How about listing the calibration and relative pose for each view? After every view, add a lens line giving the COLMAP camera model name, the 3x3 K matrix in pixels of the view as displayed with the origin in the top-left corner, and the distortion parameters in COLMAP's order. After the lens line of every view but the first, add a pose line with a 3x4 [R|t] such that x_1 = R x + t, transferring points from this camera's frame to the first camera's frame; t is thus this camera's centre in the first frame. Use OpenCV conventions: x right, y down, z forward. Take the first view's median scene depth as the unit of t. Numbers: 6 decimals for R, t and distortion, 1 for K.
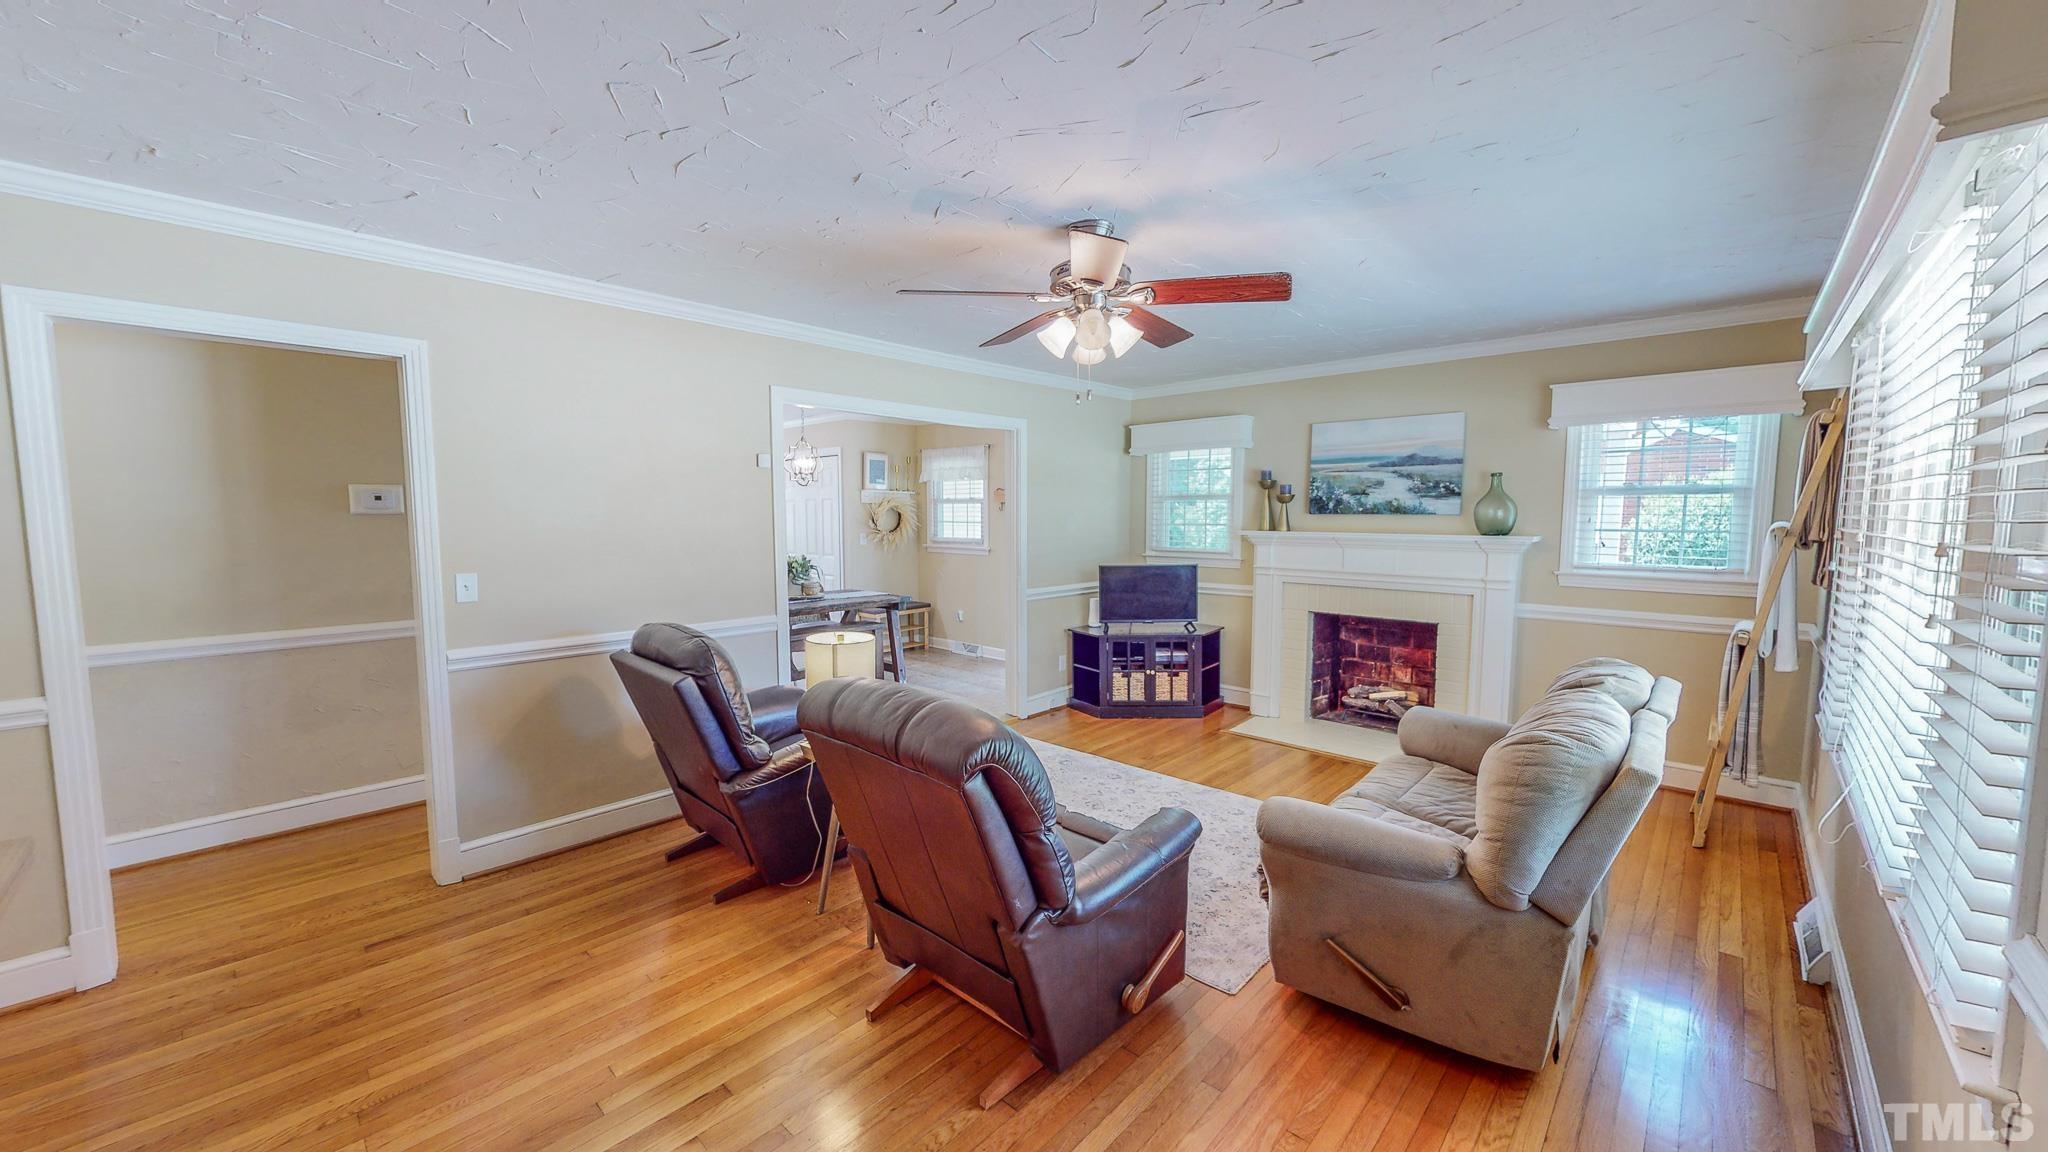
lens RADIAL K [[744.3, 0, 1020.1], [0, 744.3, 574.8], [0, 0, 1]] dist [0.000560, -0.000055]
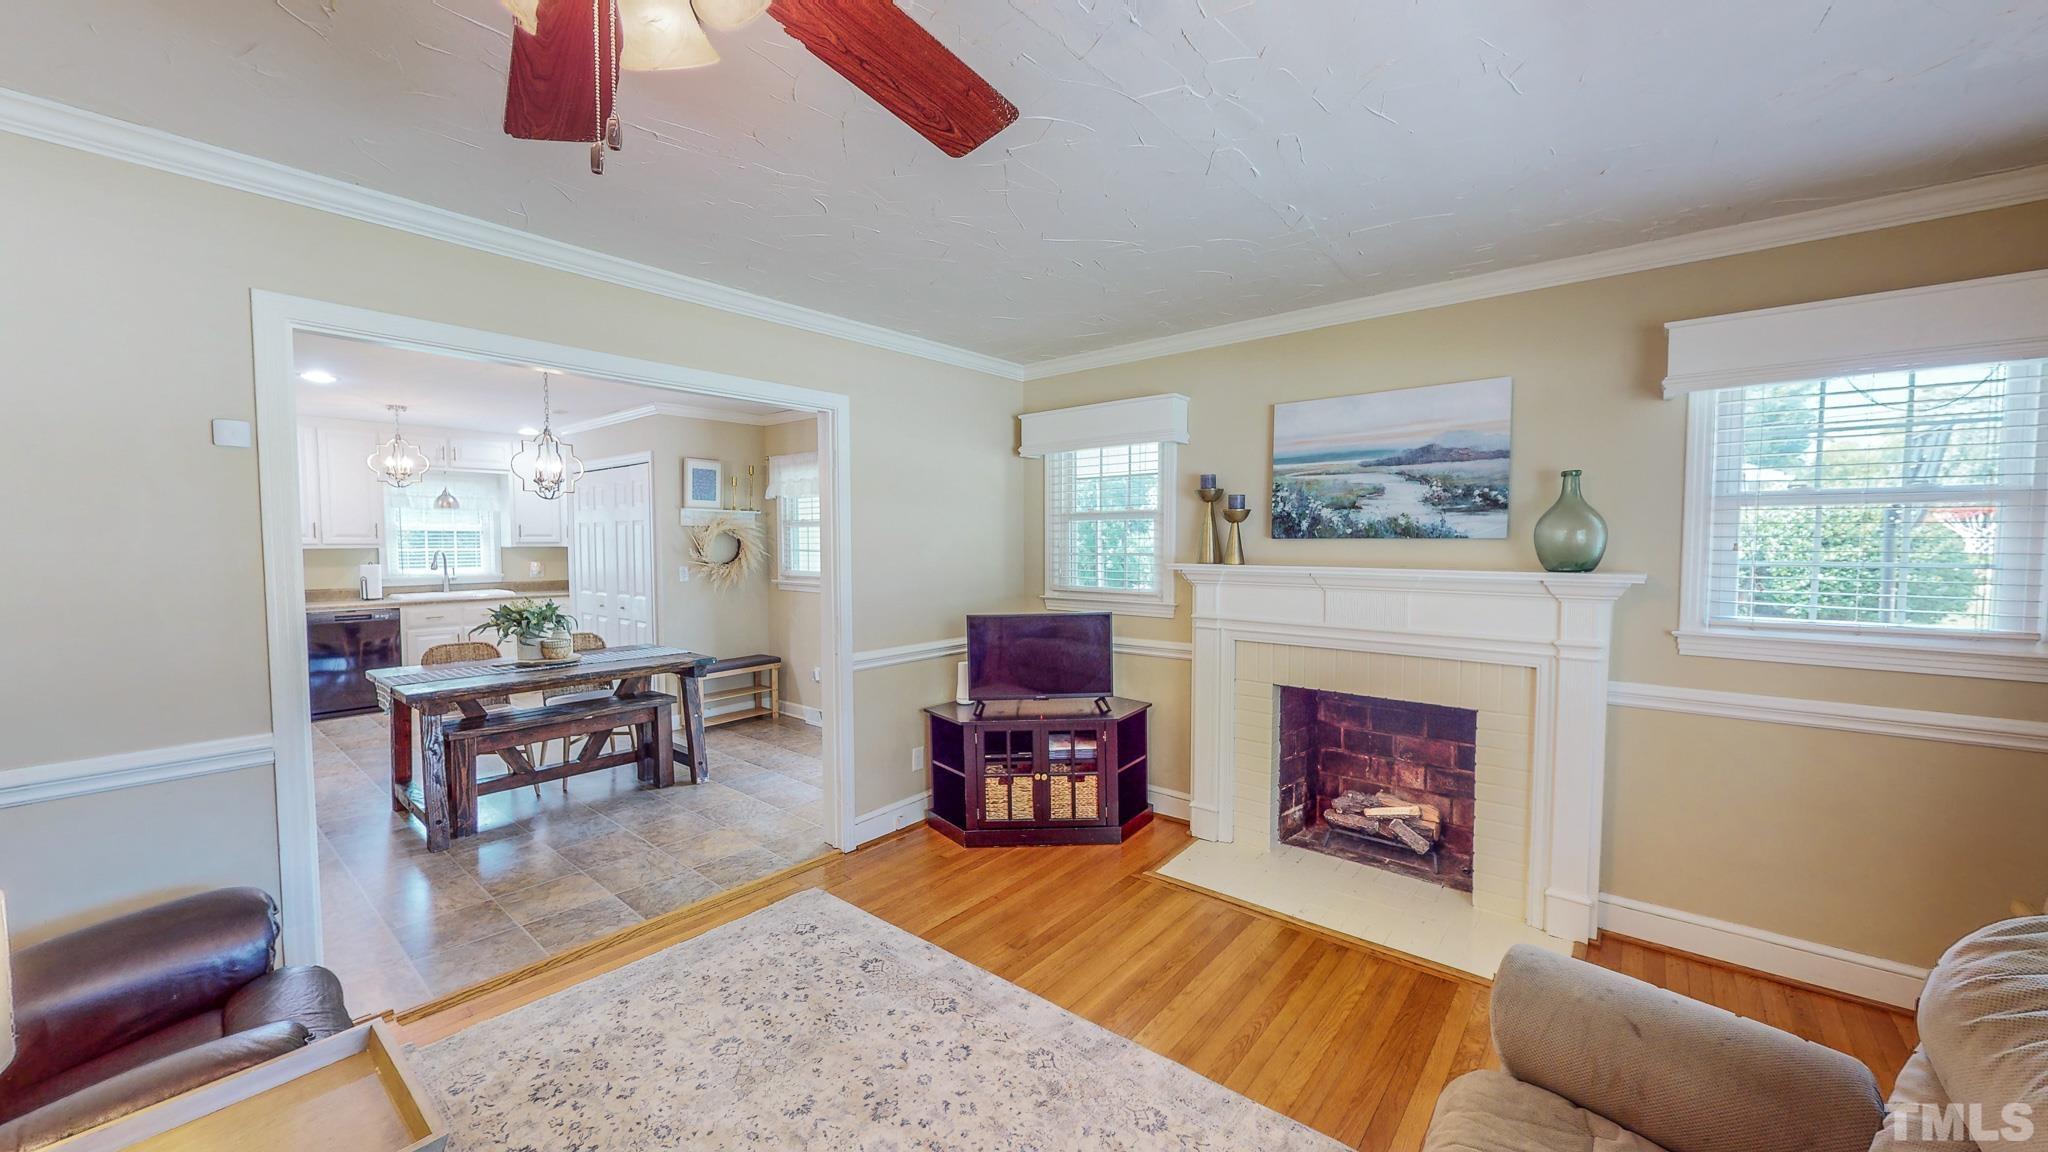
lens RADIAL K [[744.3, 0, 1020.1], [0, 744.3, 574.8], [0, 0, 1]] dist [0.000560, -0.000055]
pose [[0.998314, -0.003504, 0.057936, 0.118332], [0.005677, 0.999285, -0.037384, -0.024133], [-0.057763, 0.037650, 0.997620, 0.331936]]
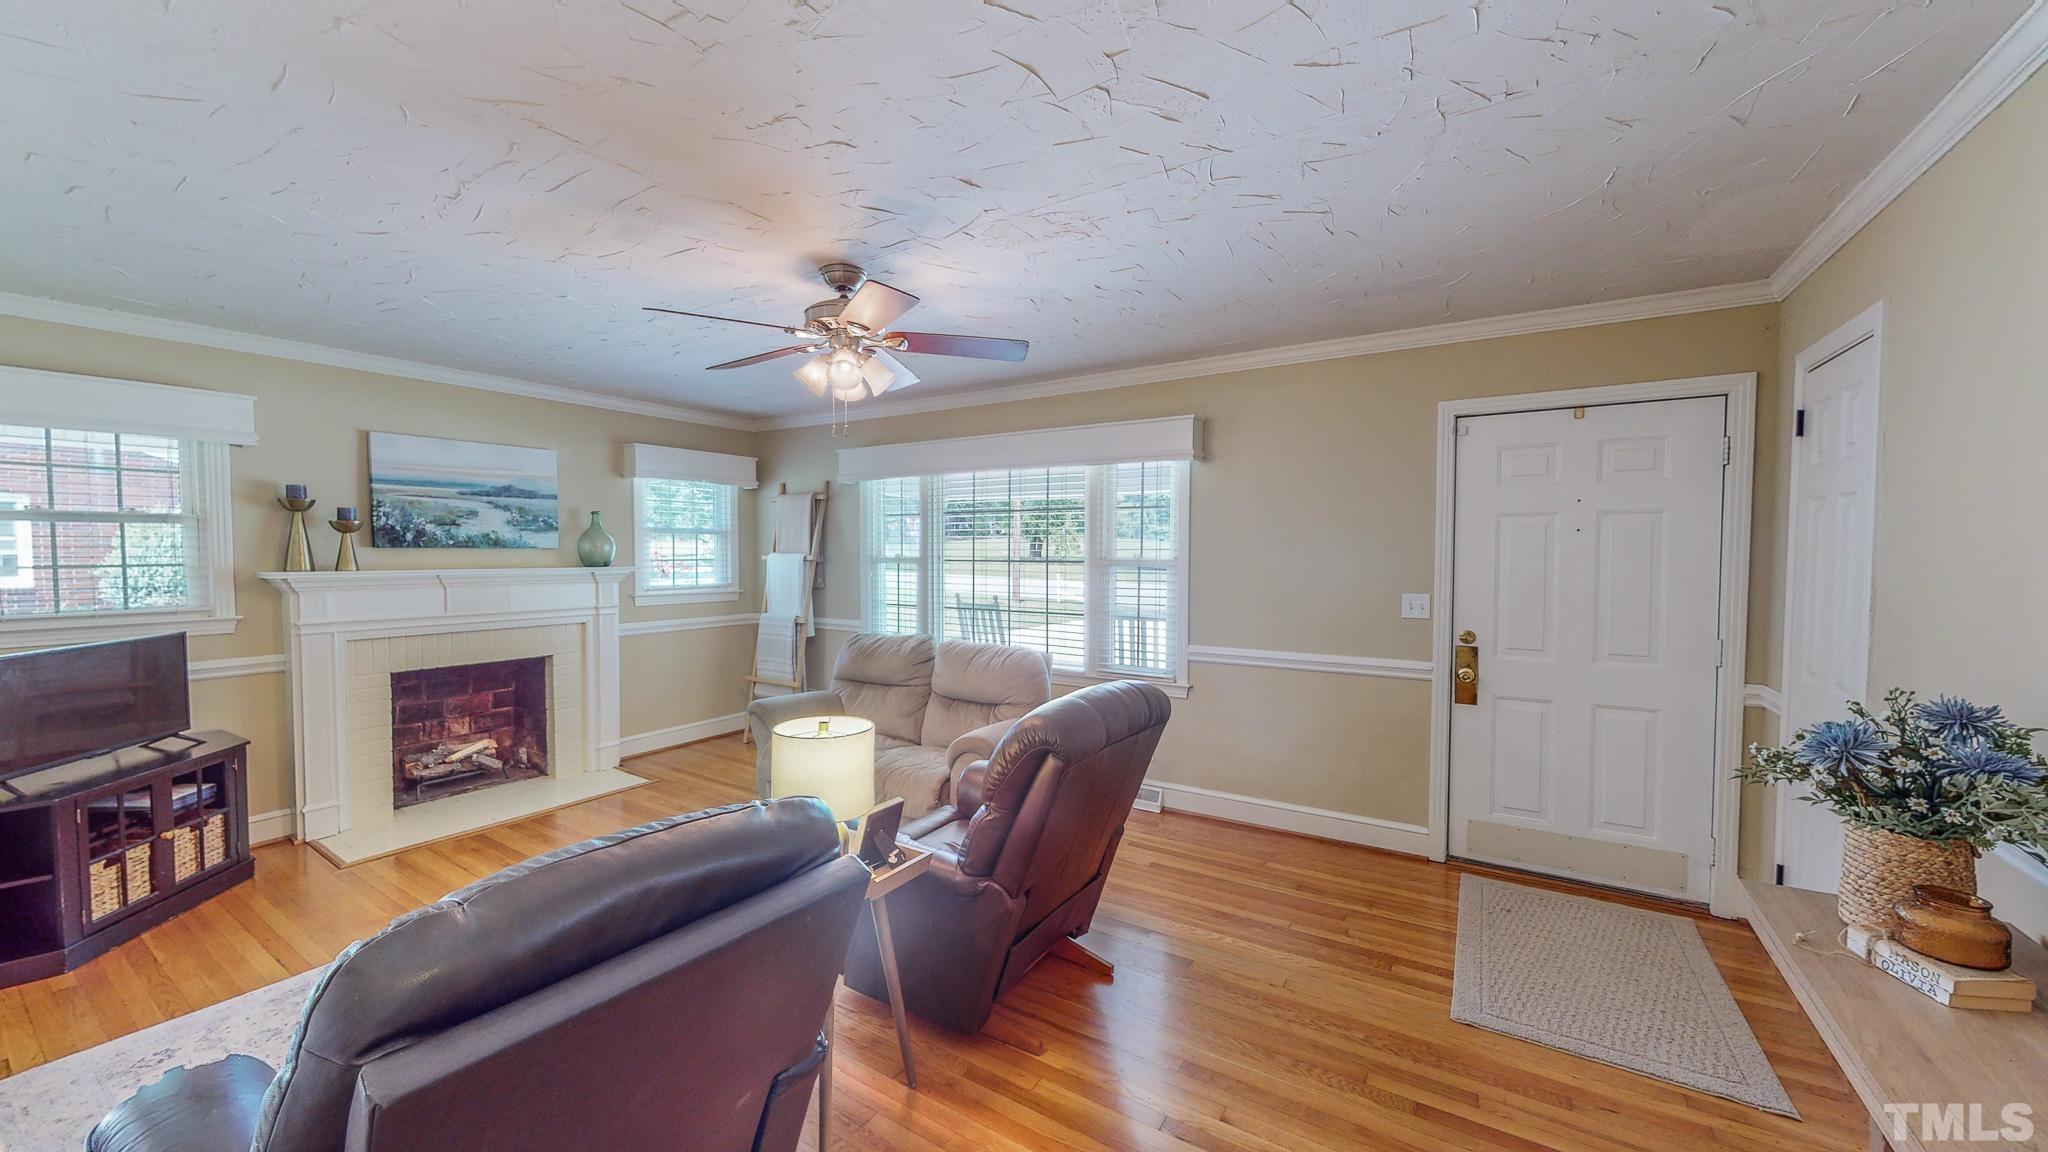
lens RADIAL K [[744.3, 0, 1020.1], [0, 744.3, 574.8], [0, 0, 1]] dist [0.000560, -0.000055]
pose [[-0.176421, -0.034063, 0.983725, -0.467460], [0.080157, 0.995585, 0.048849, -0.036327], [-0.981046, 0.087471, -0.172912, 0.462893]]
